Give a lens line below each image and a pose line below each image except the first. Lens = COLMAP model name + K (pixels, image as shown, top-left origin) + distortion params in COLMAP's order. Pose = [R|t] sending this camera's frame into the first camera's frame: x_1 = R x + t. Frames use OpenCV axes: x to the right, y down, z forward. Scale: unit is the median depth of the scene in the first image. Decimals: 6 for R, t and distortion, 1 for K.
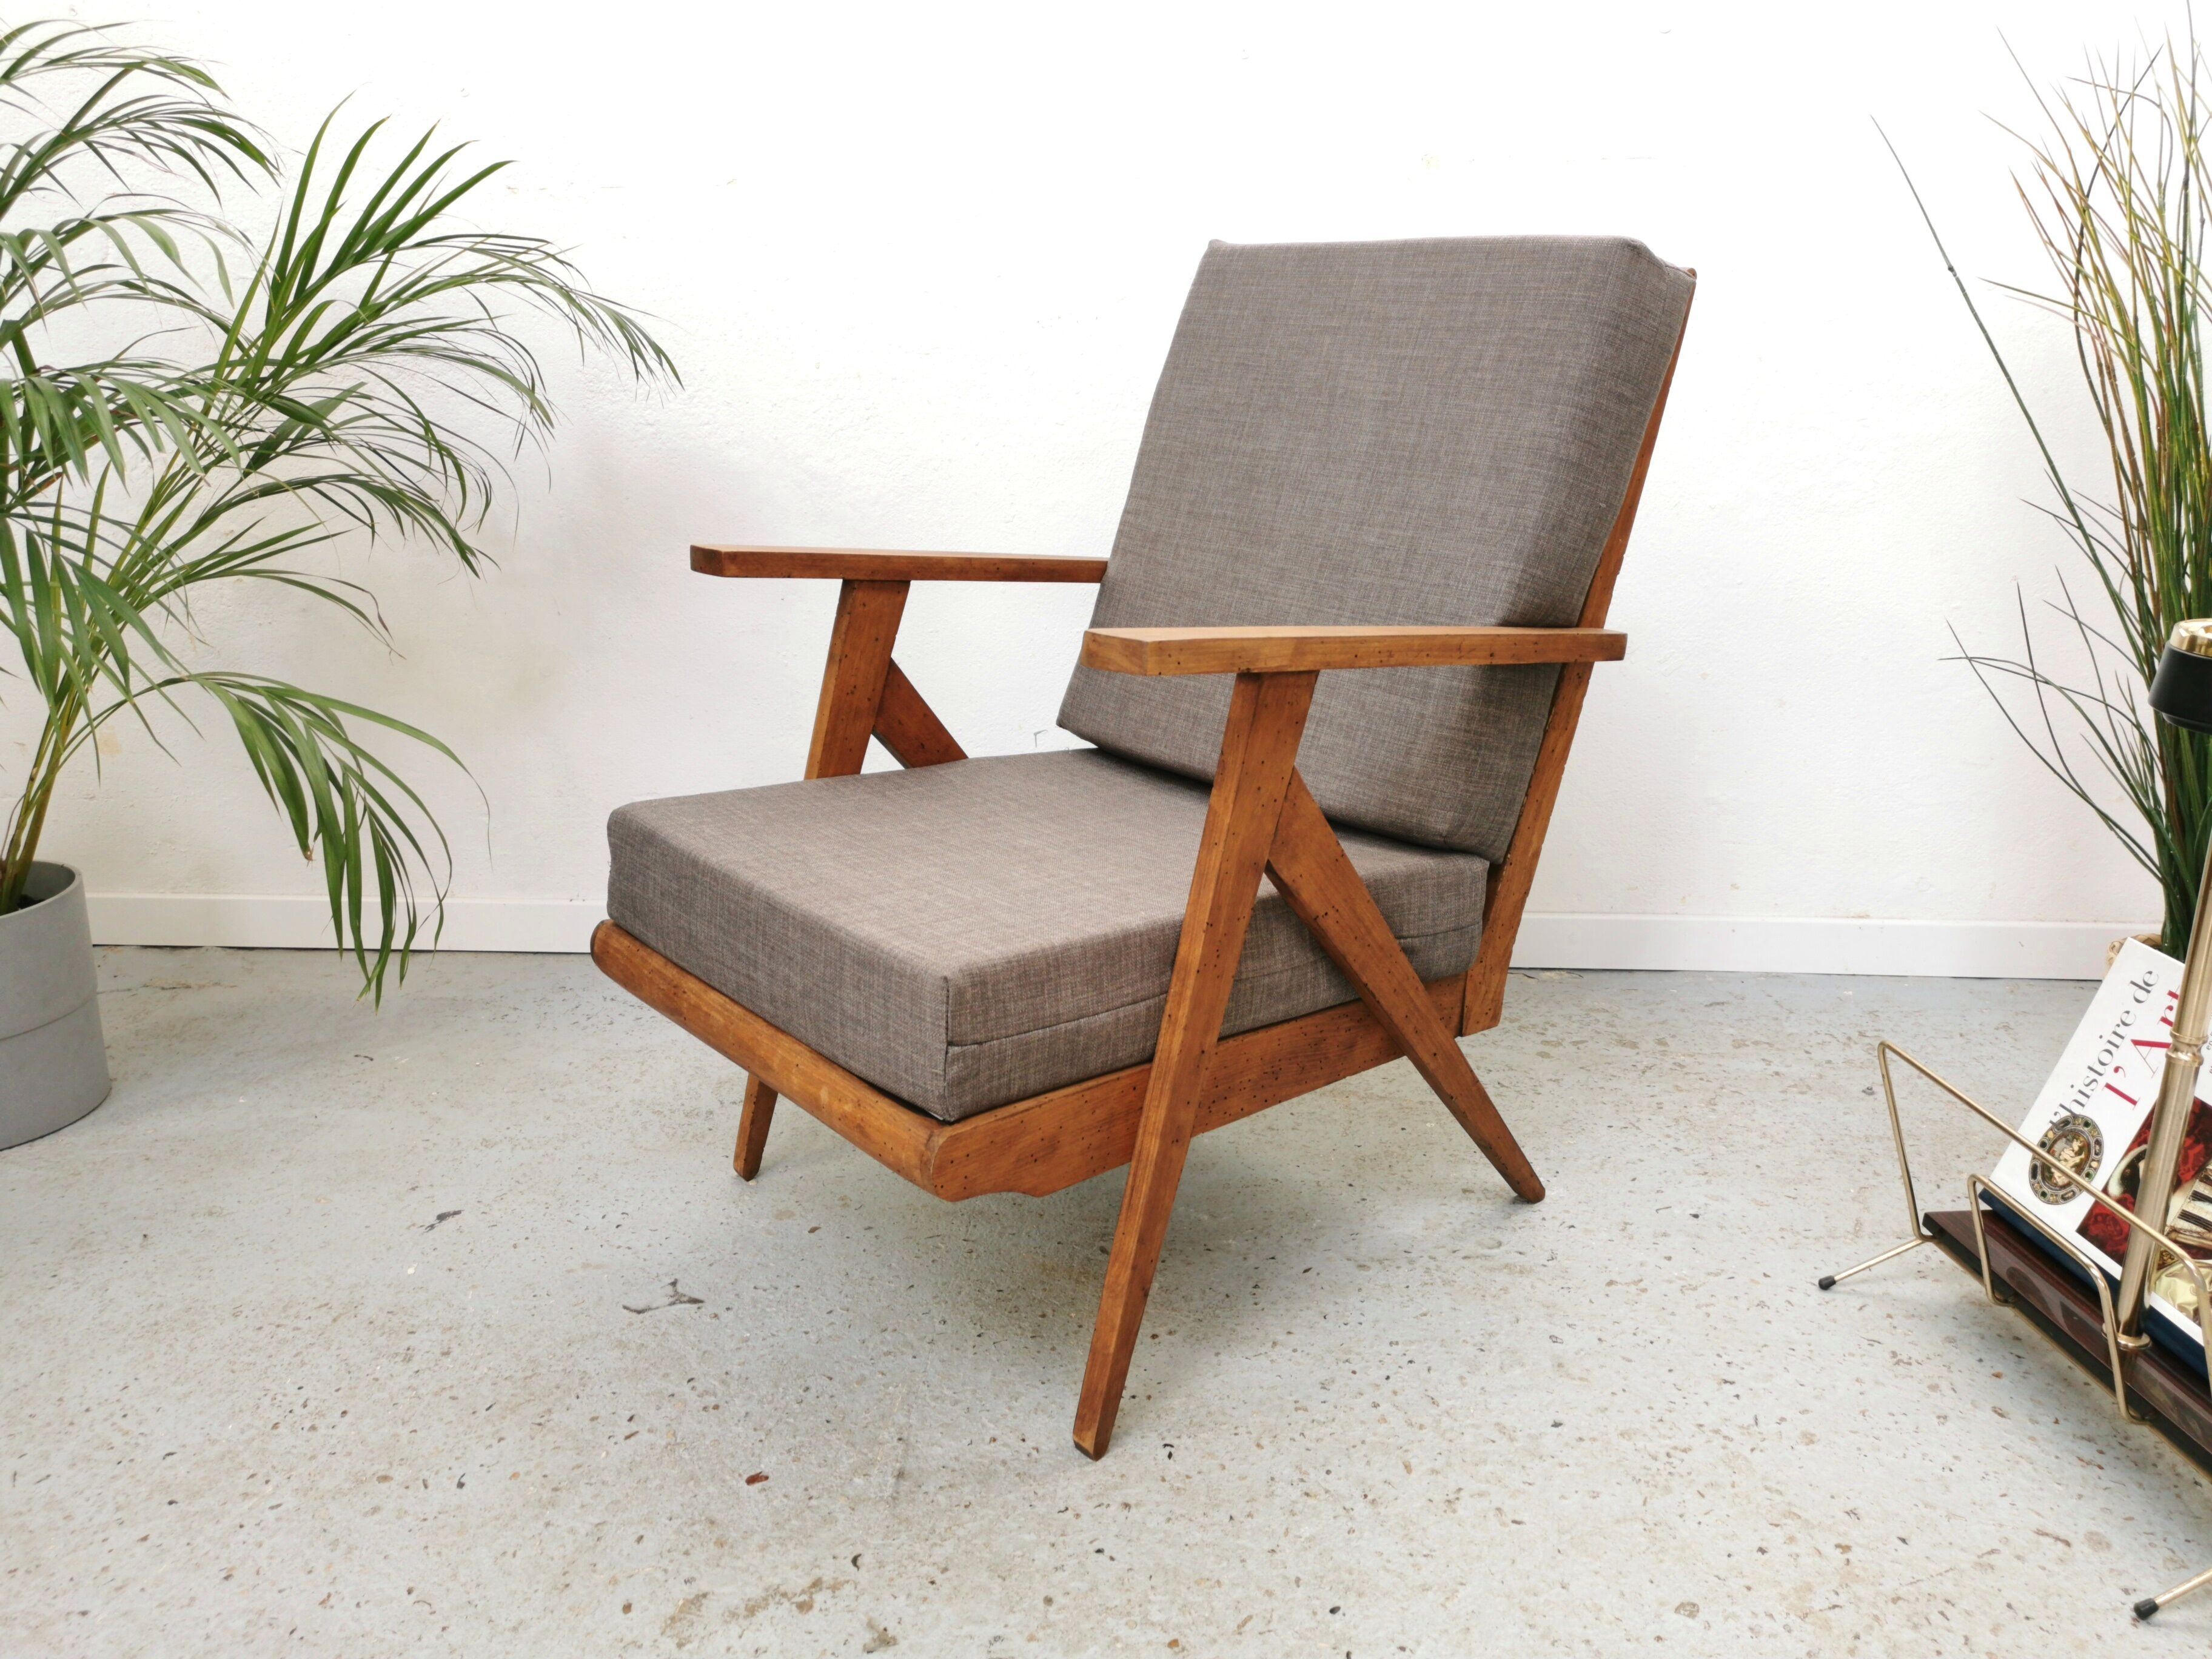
lens RADIAL K [[1727.3, 0, 1104.9], [0, 1727.3, 808.2], [0, 0, 1]] dist [0.049763, -0.052732]
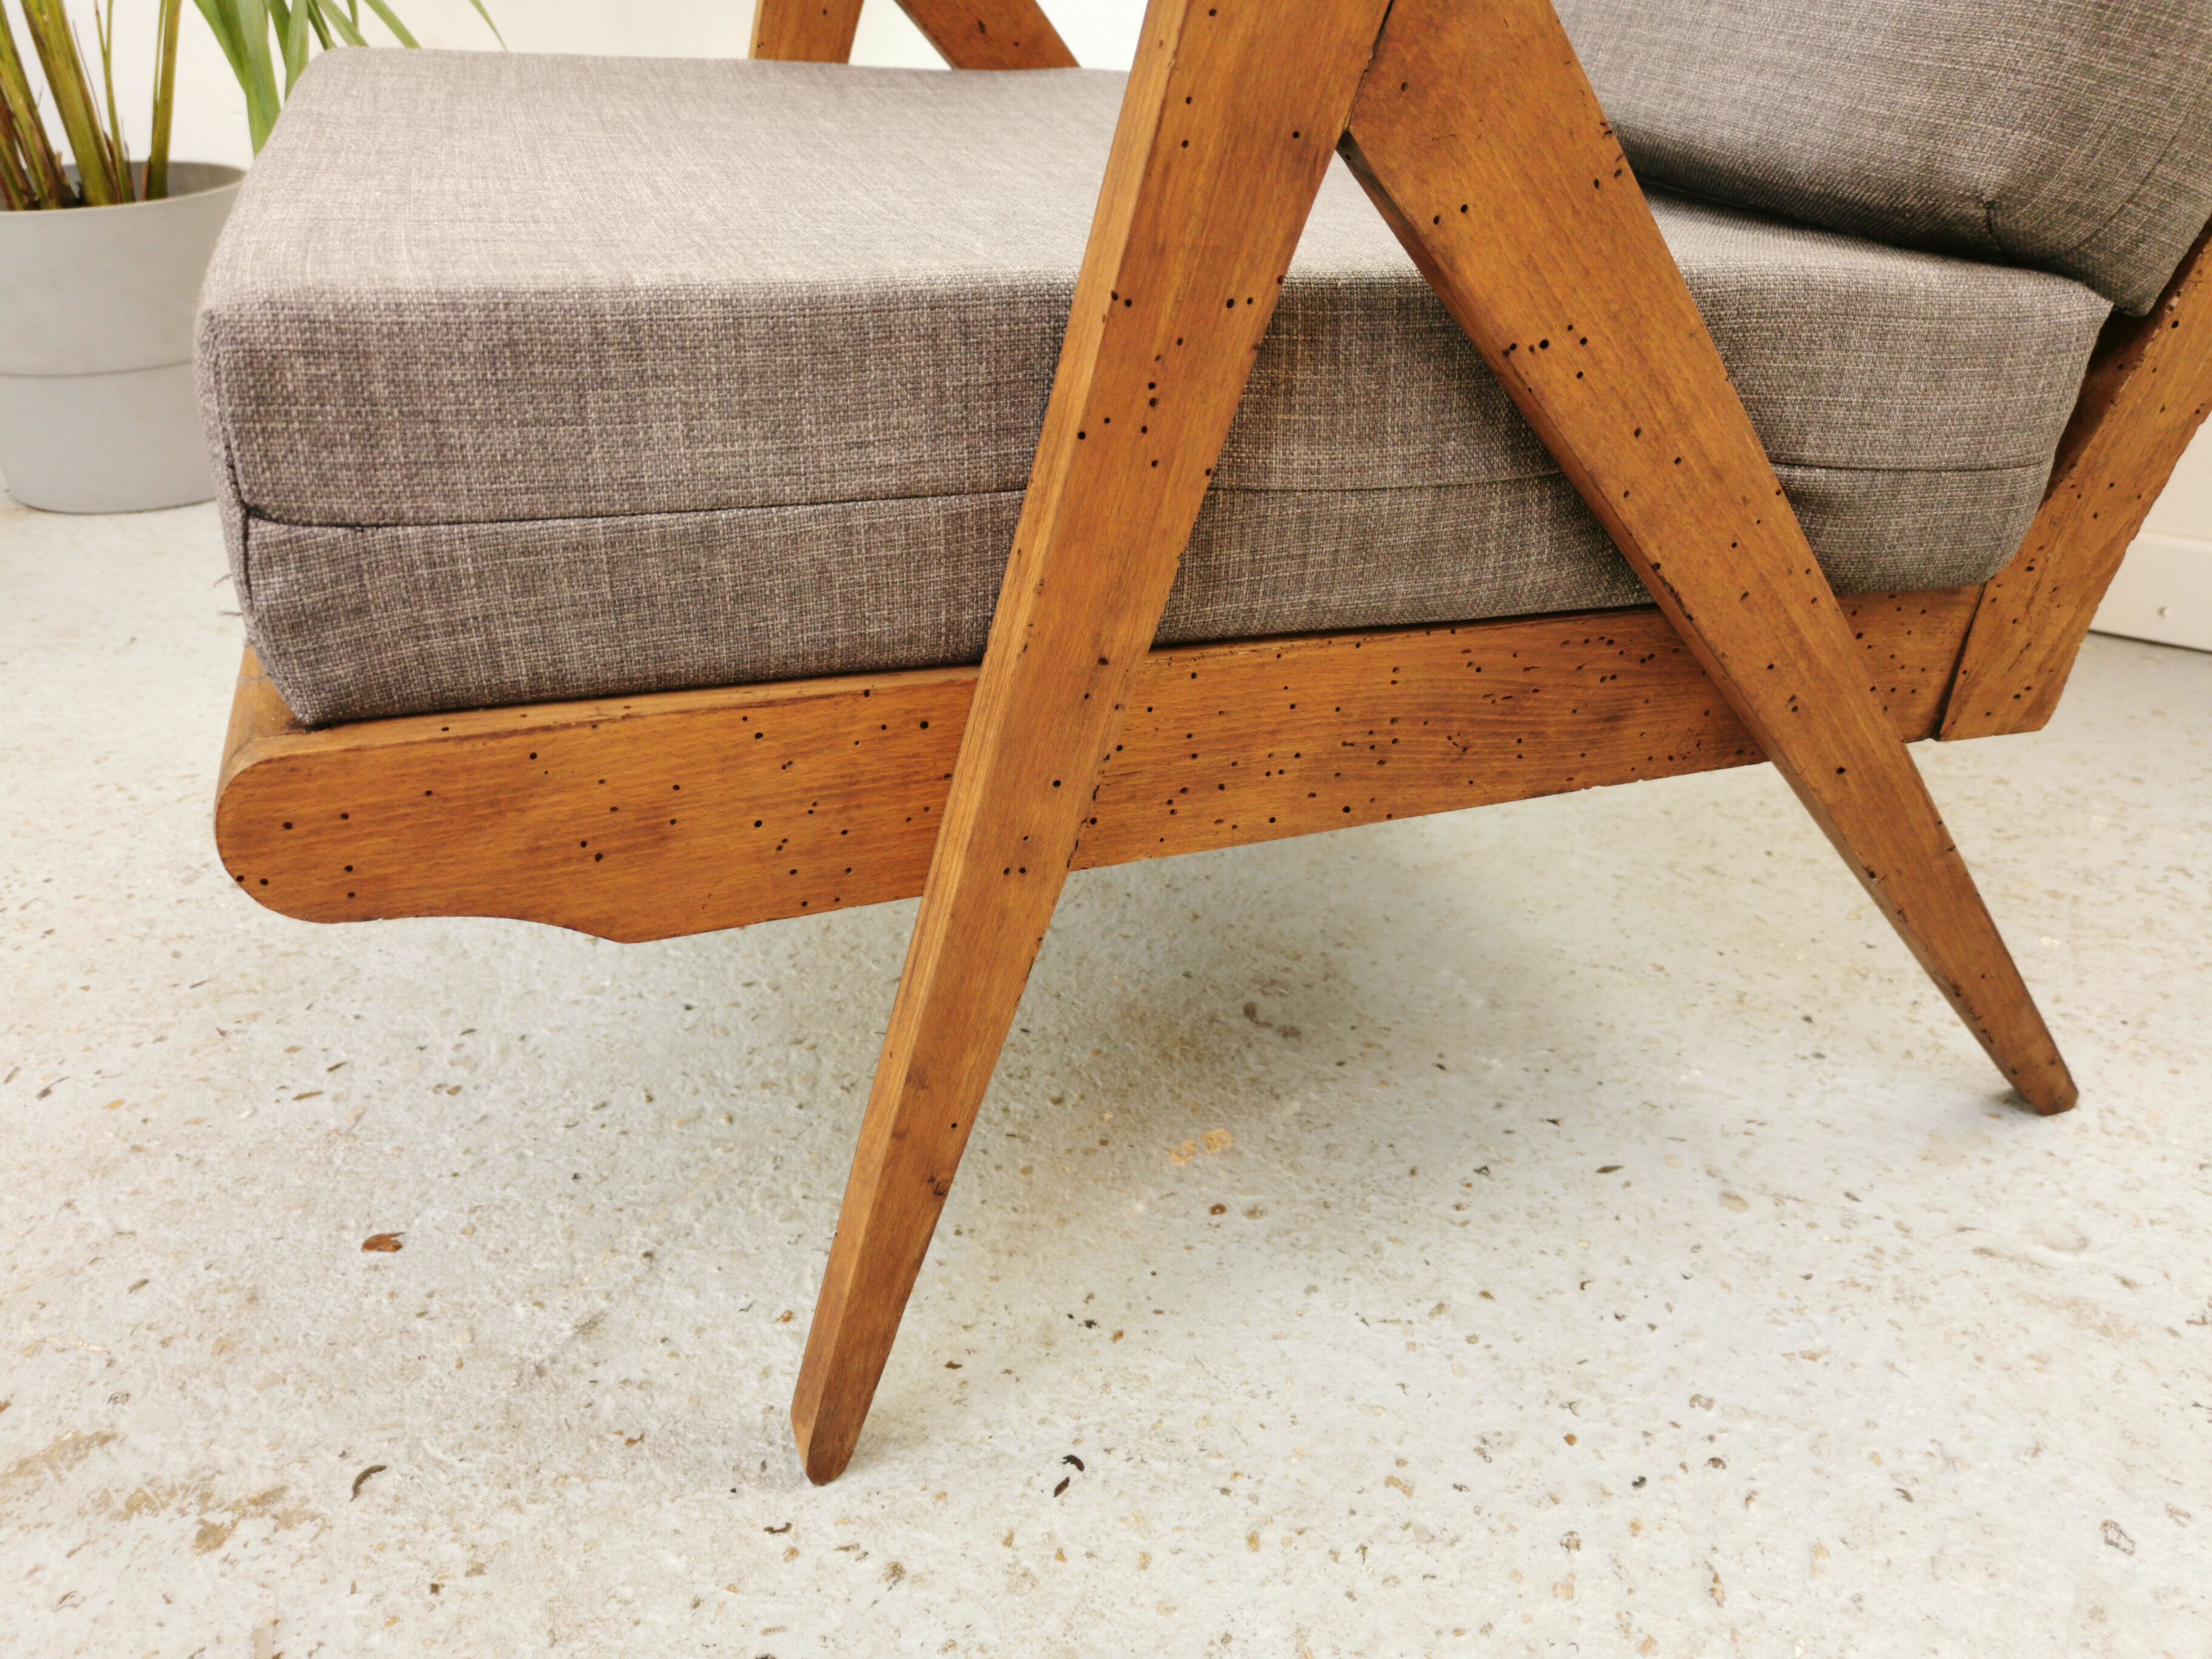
lens RADIAL K [[1727.3, 0, 1099.0], [0, 1727.3, 834.3], [0, 0, 1]] dist [0.049763, -0.052732]
pose [[0.887997, 0.236917, -0.394120, 0.173538], [-0.135290, 0.953734, 0.268494, 0.073368], [0.439496, -0.185101, 0.878966, 0.578036]]
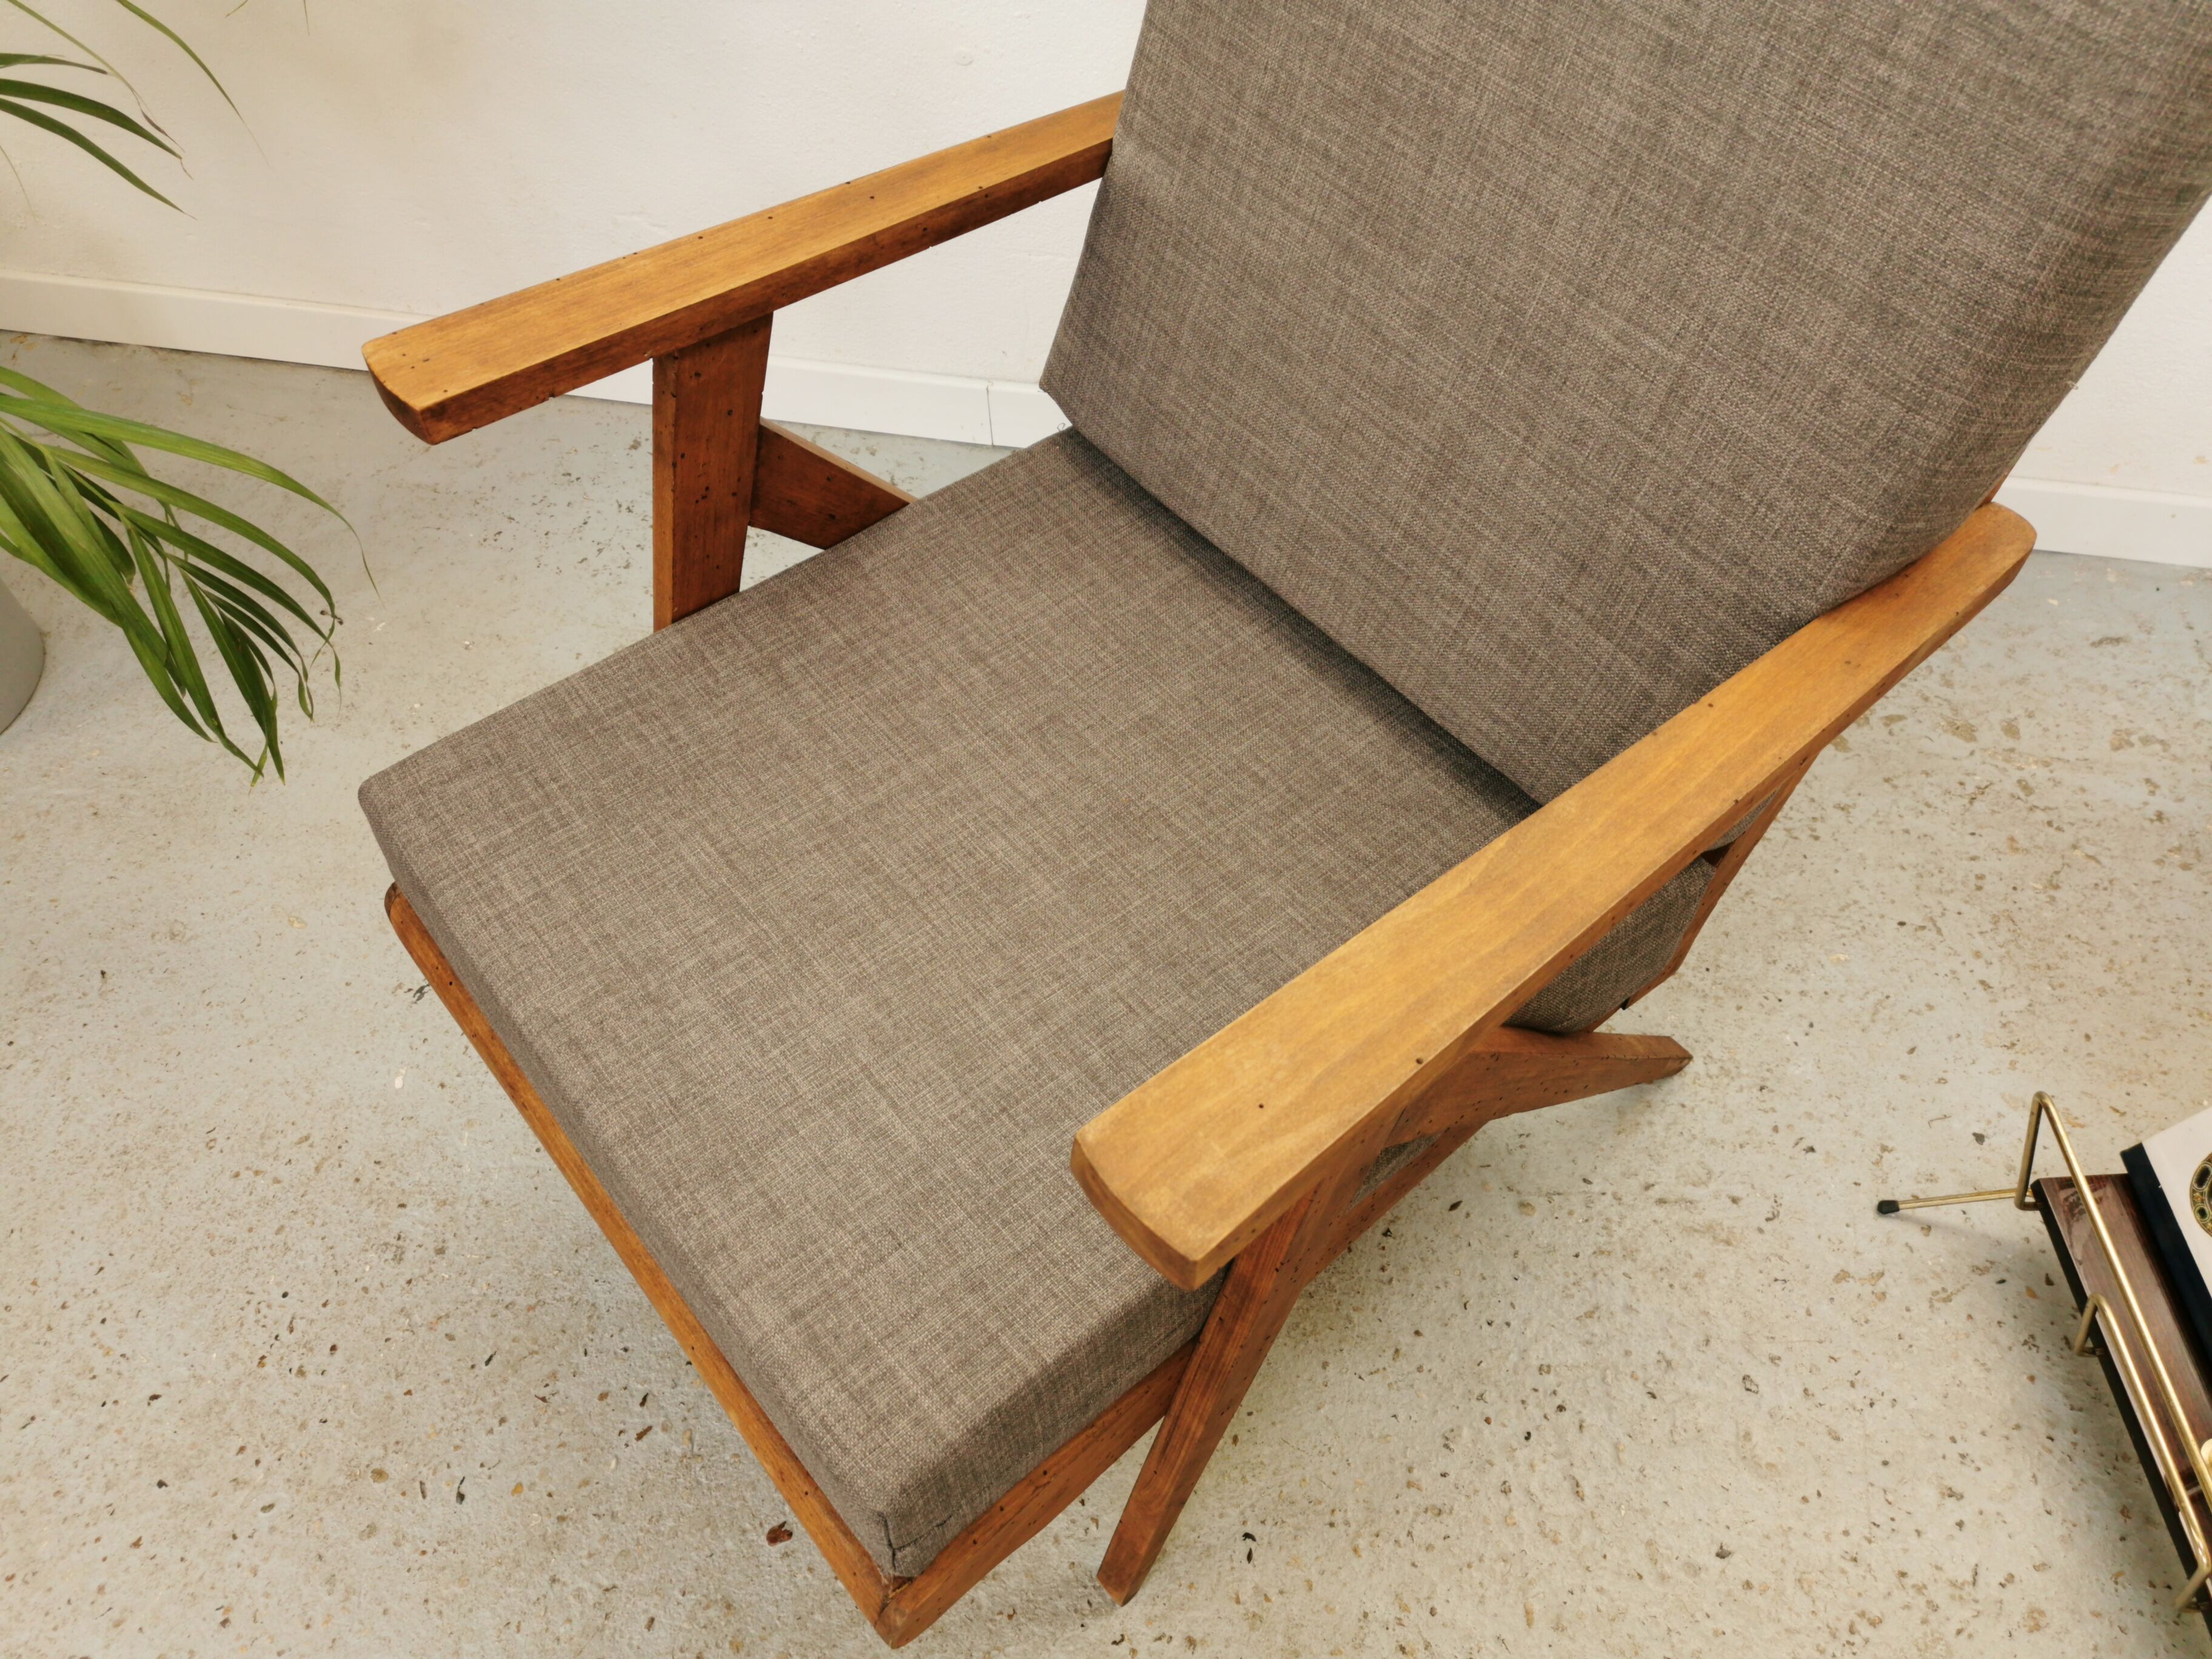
lens RADIAL K [[1727.3, 0, 1100.4], [0, 1727.3, 832.9], [0, 0, 1]] dist [0.049763, -0.052732]
pose [[0.992987, 0.076406, -0.090217, 0.013455], [-0.003177, 0.780068, 0.625686, -0.406963], [0.118182, -0.621012, 0.774840, 0.504619]]
